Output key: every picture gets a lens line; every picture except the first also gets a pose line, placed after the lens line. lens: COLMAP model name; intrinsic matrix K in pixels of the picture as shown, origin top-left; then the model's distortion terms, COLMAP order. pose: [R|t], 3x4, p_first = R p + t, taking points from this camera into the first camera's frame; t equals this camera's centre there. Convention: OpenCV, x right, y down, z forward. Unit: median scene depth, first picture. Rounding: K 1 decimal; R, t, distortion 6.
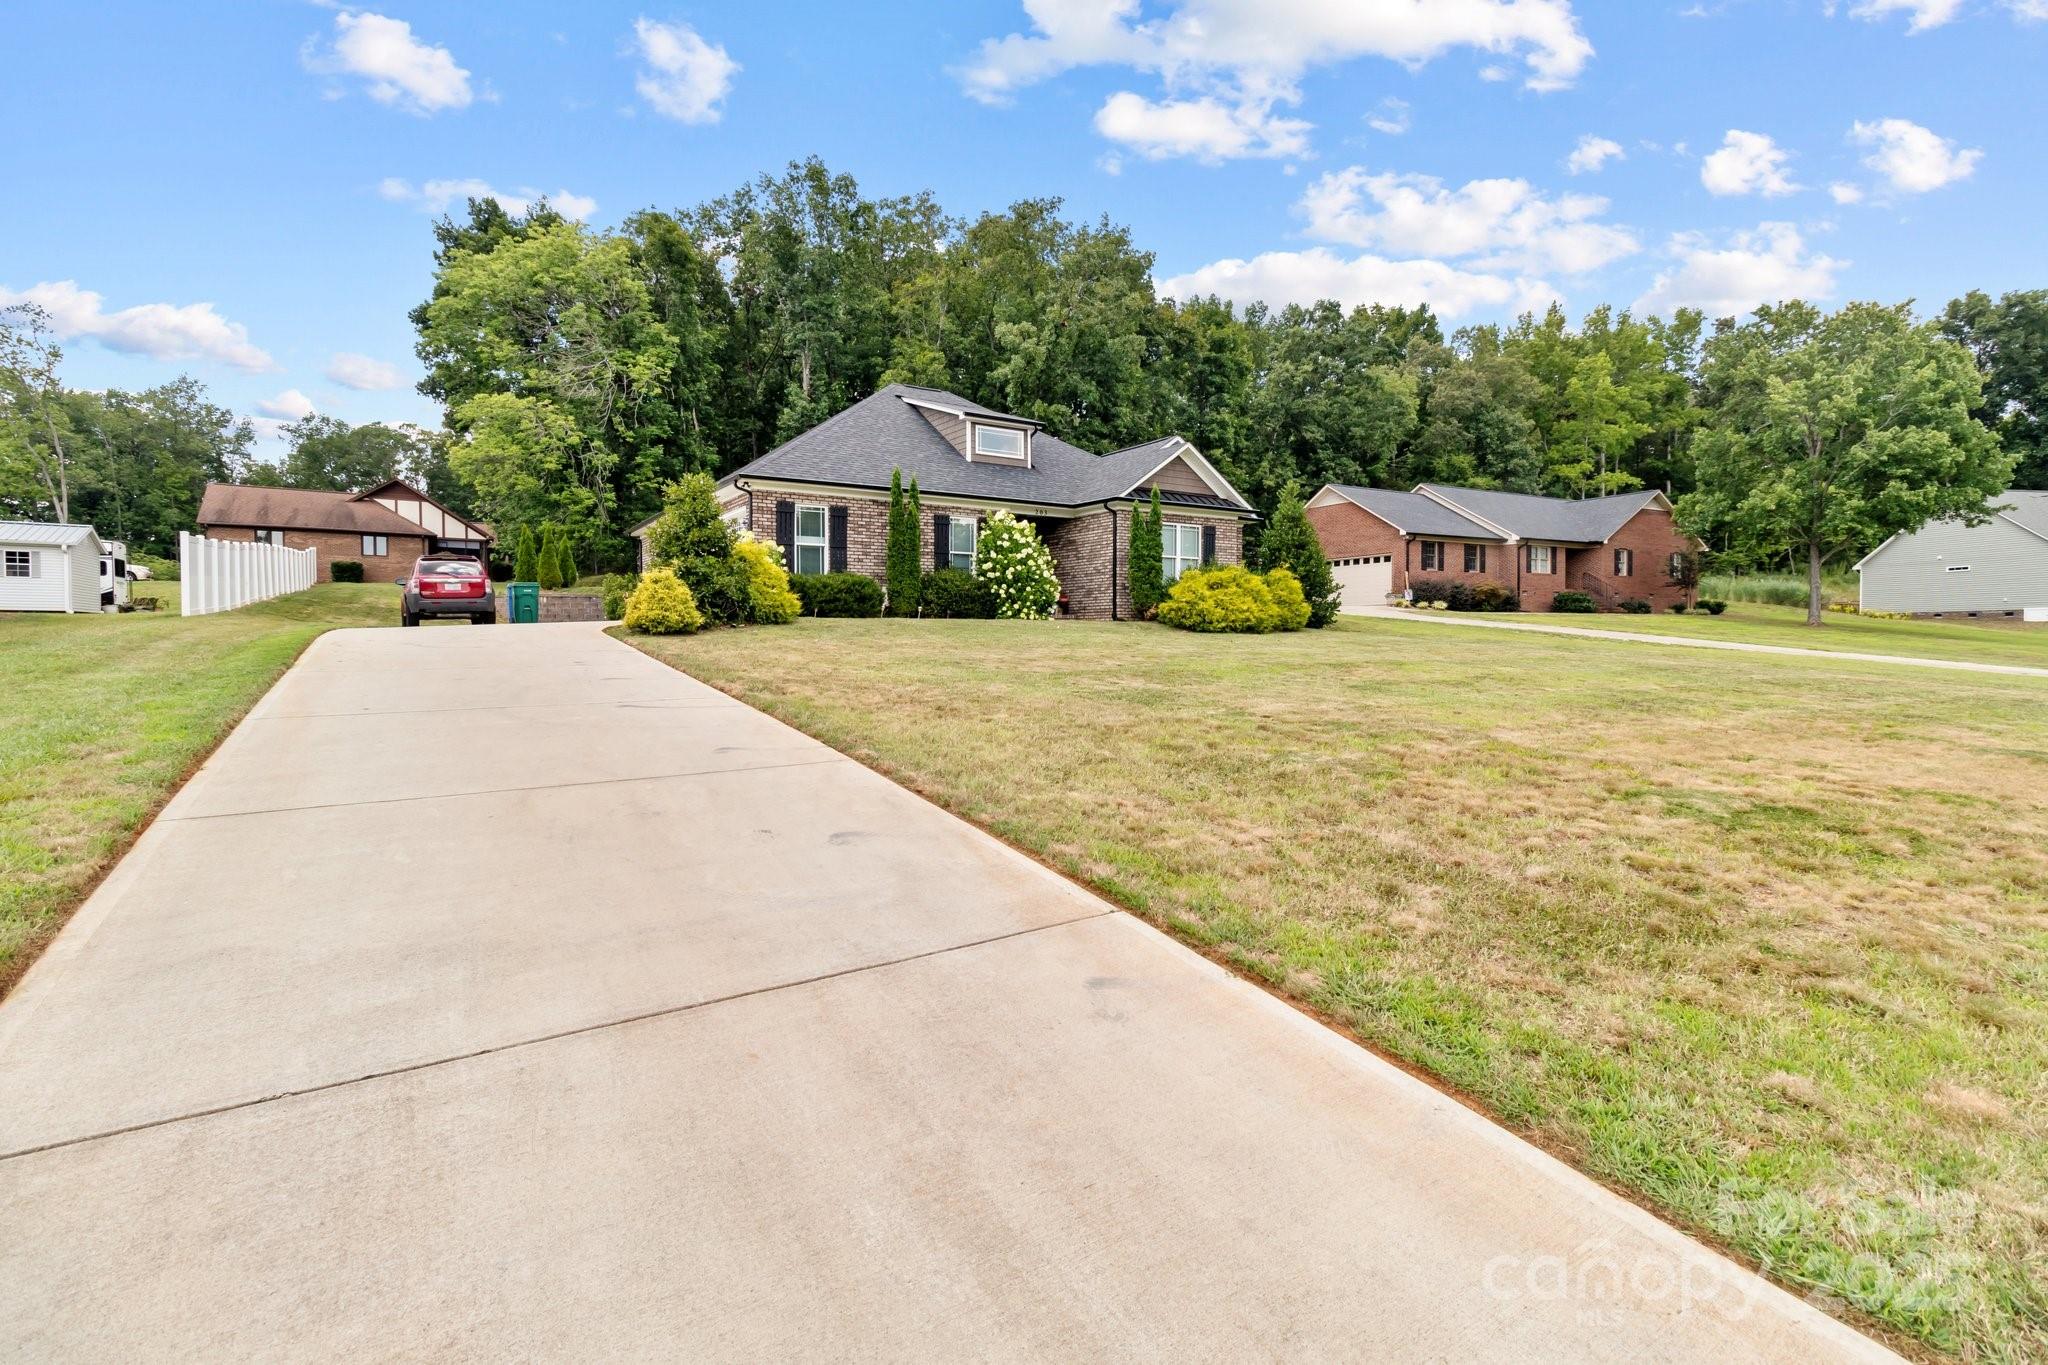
lens RADIAL K [[940.9, 0, 1042.4], [0, 940.9, 647.8], [0, 0, 1]] dist [0.007007, 0.000538]
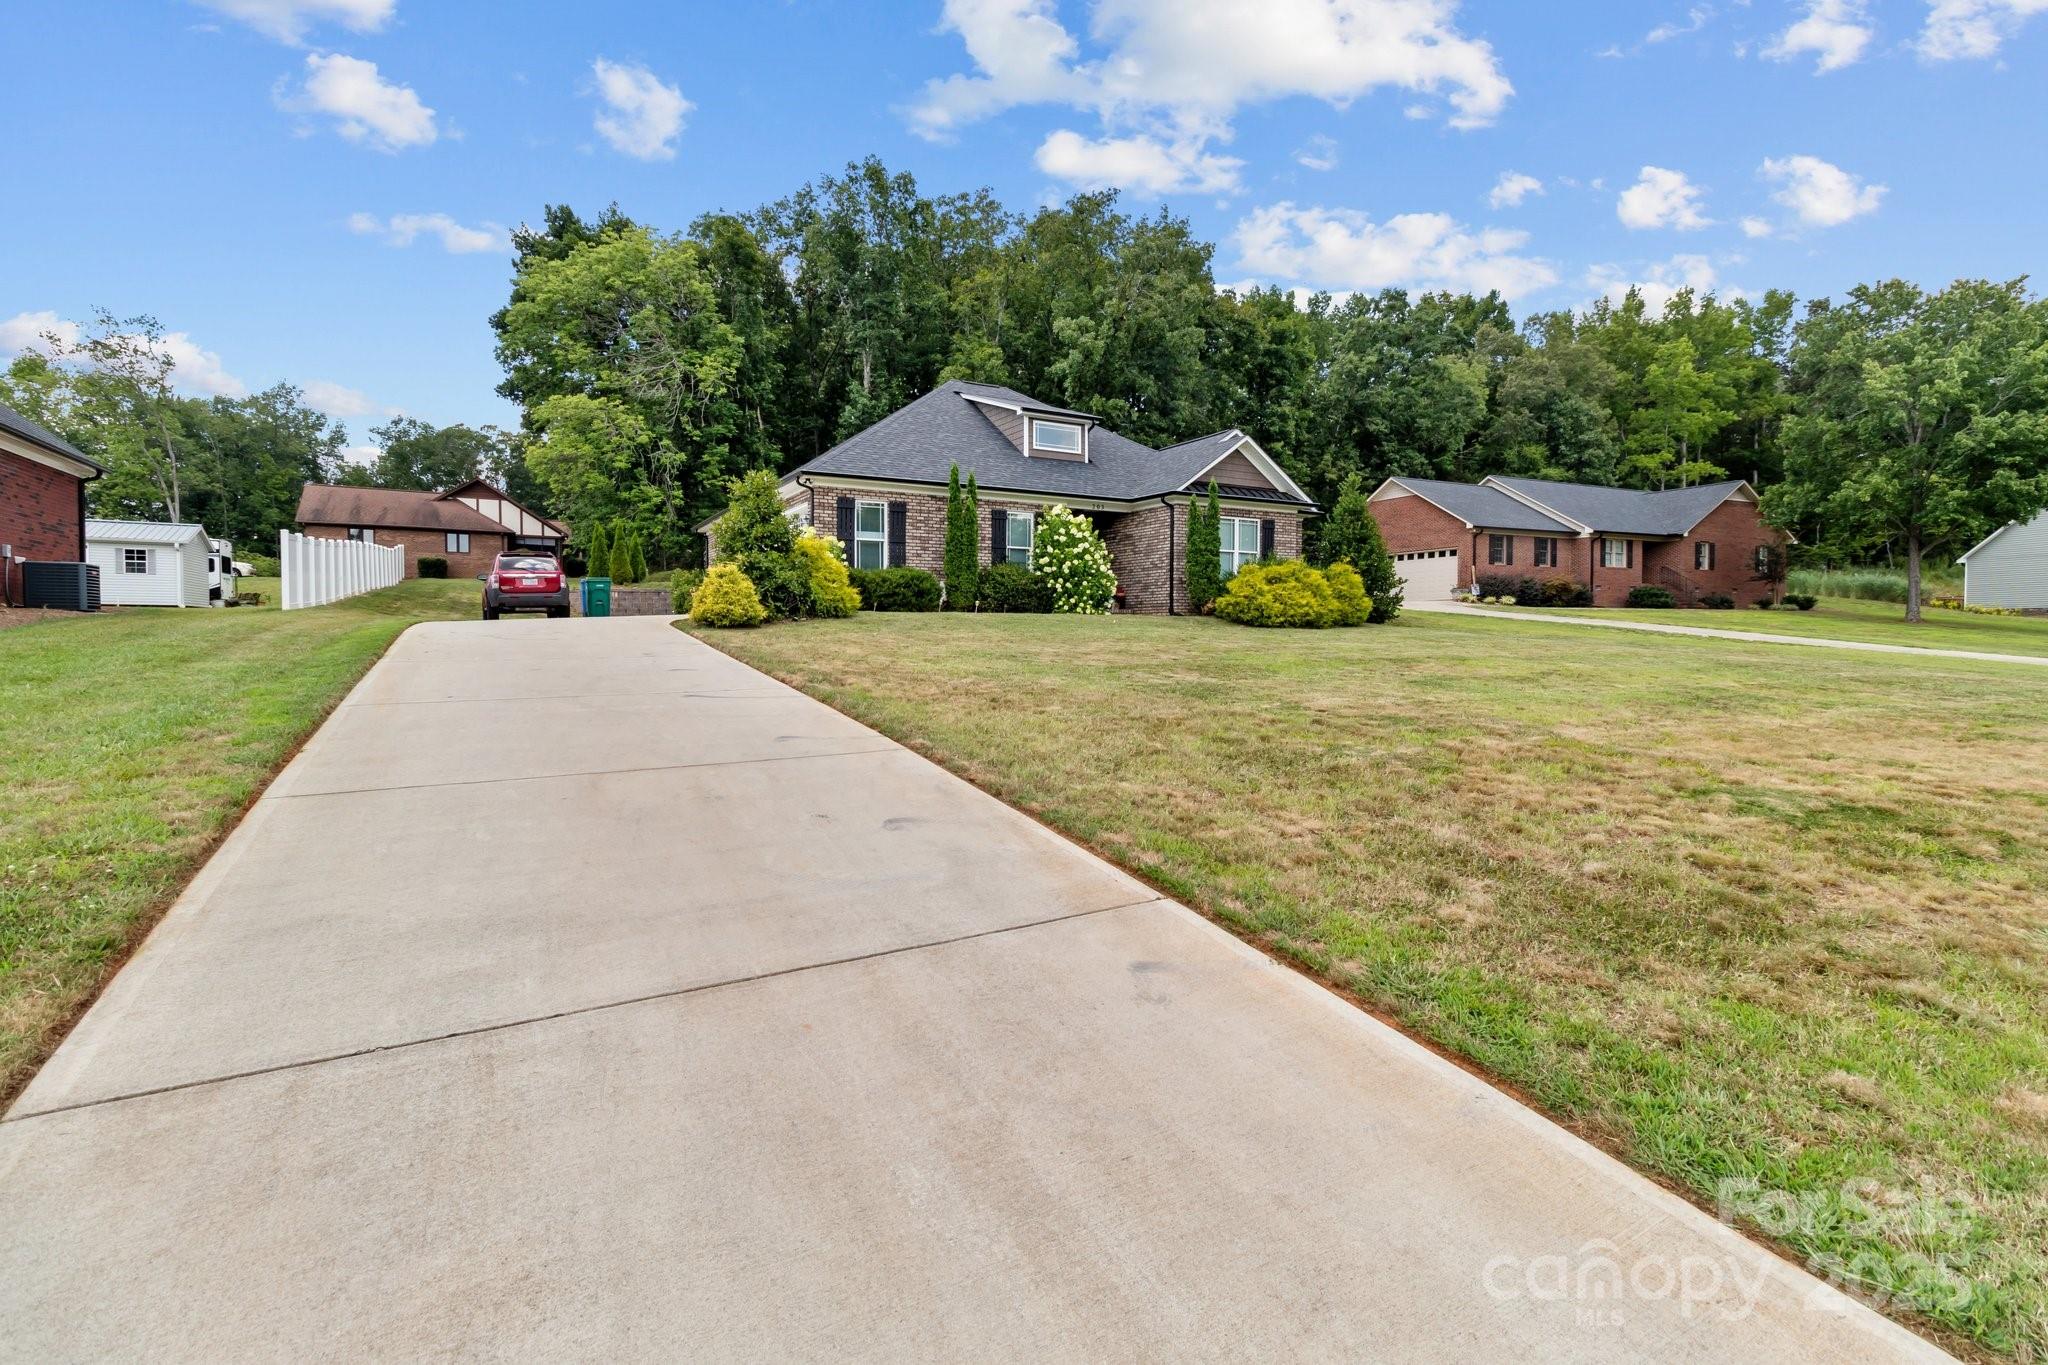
lens RADIAL K [[940.9, 0, 1046.9], [0, 940.9, 650.0], [0, 0, 1]] dist [0.007007, 0.000538]
pose [[0.998339, 0.003408, -0.057515, 0.002599], [-0.002998, 0.999969, 0.007223, 0.001294], [0.057538, -0.007038, 0.998319, -0.003519]]
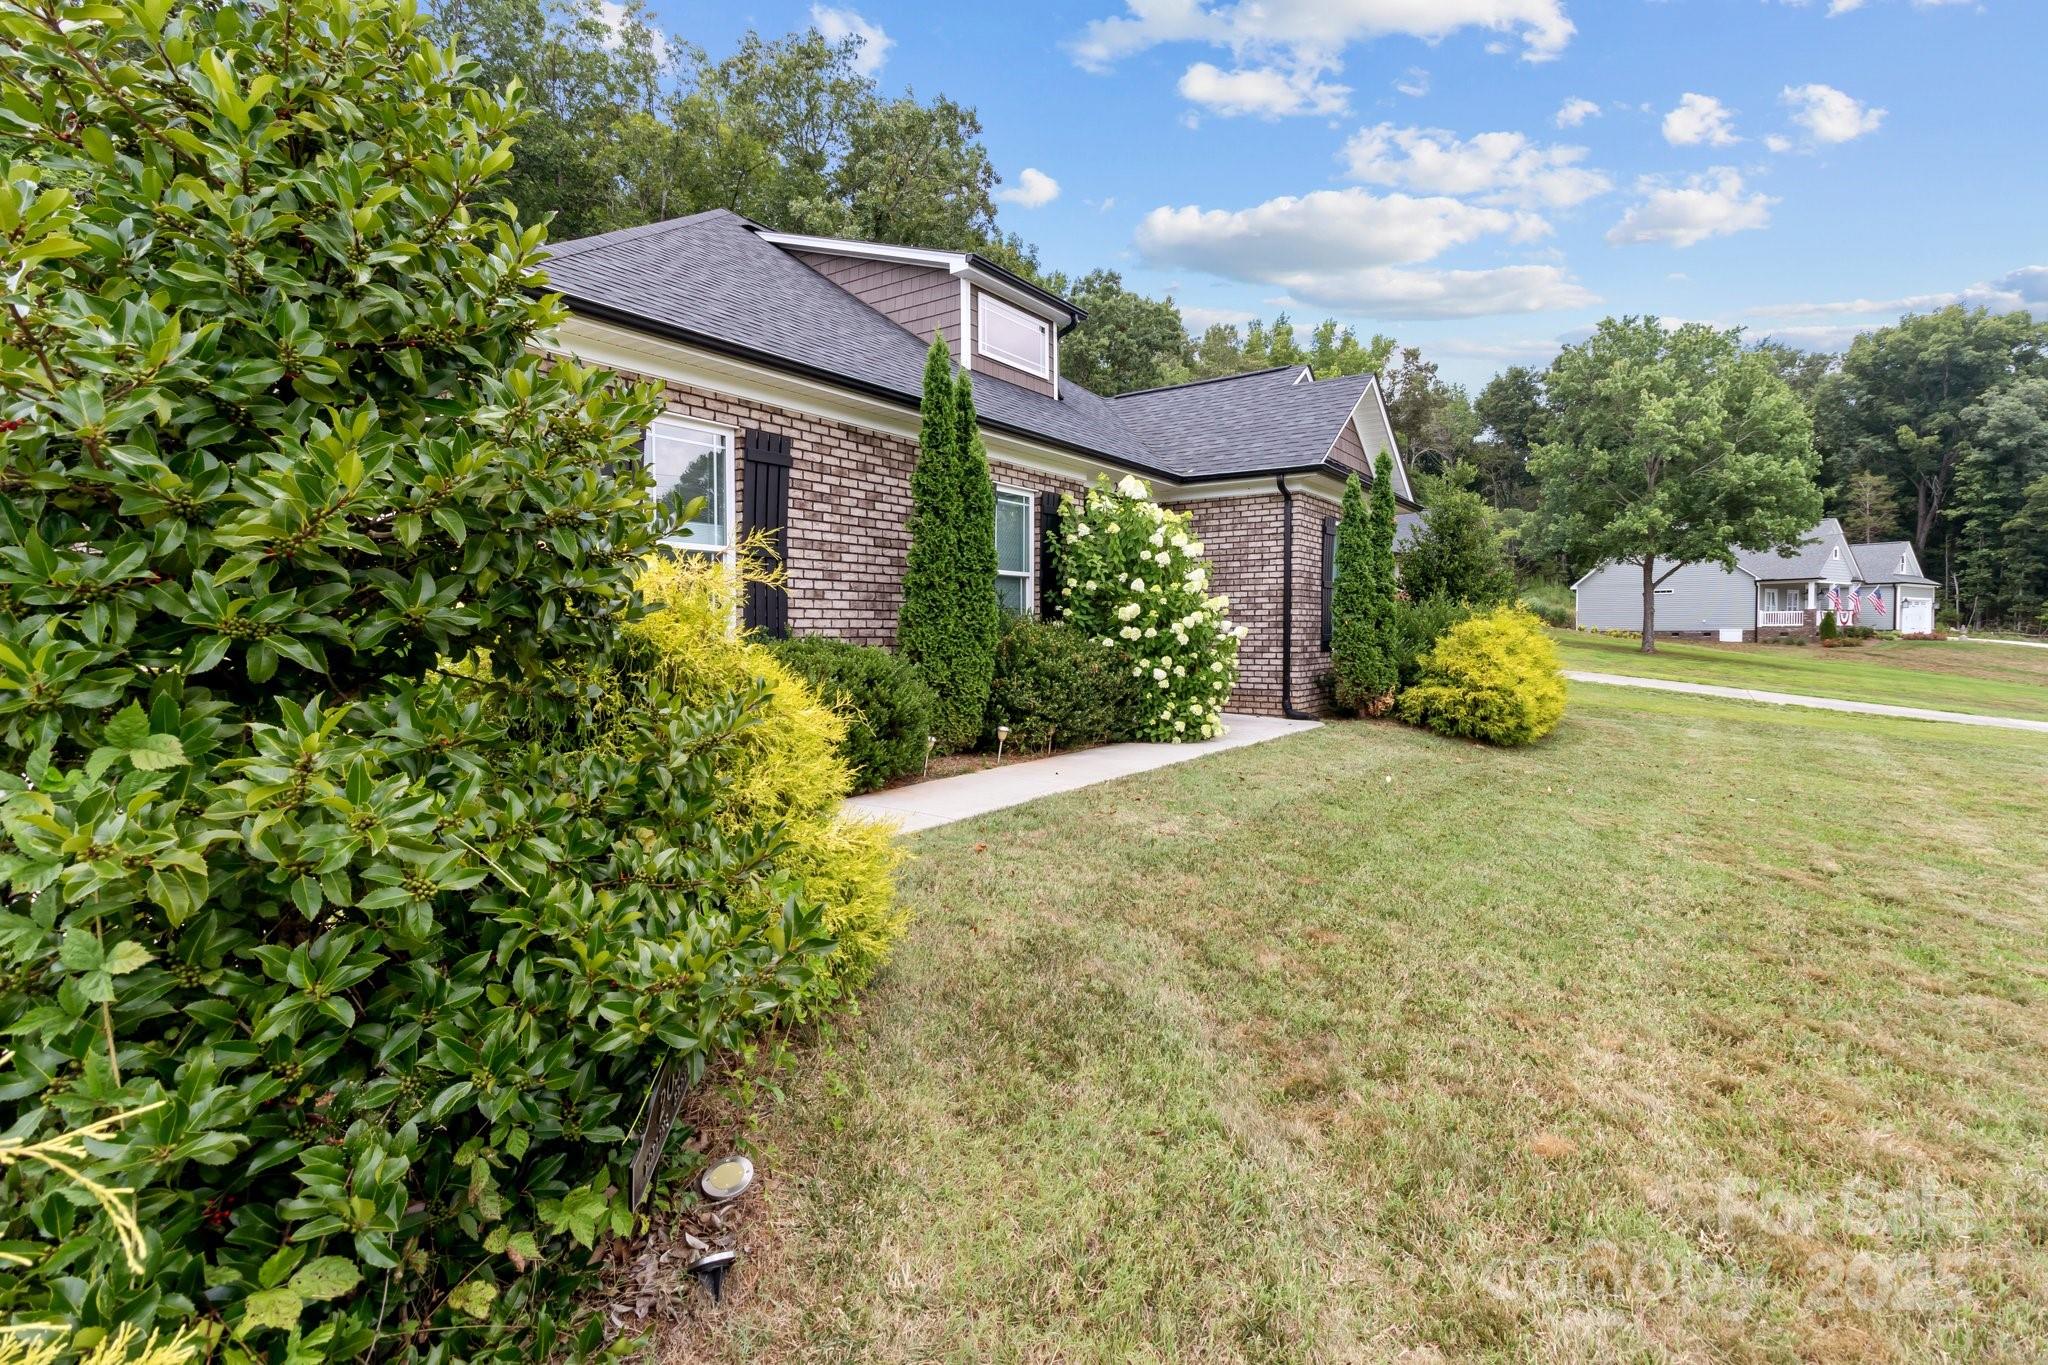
lens RADIAL K [[940.9, 0, 1051.9], [0, 940.9, 650.9], [0, 0, 1]] dist [0.007007, 0.000538]
pose [[0.926114, -0.009604, 0.377121, -0.242693], [0.006497, 0.999934, 0.009509, -0.074090], [-0.377187, -0.006357, 0.926115, 0.635443]]
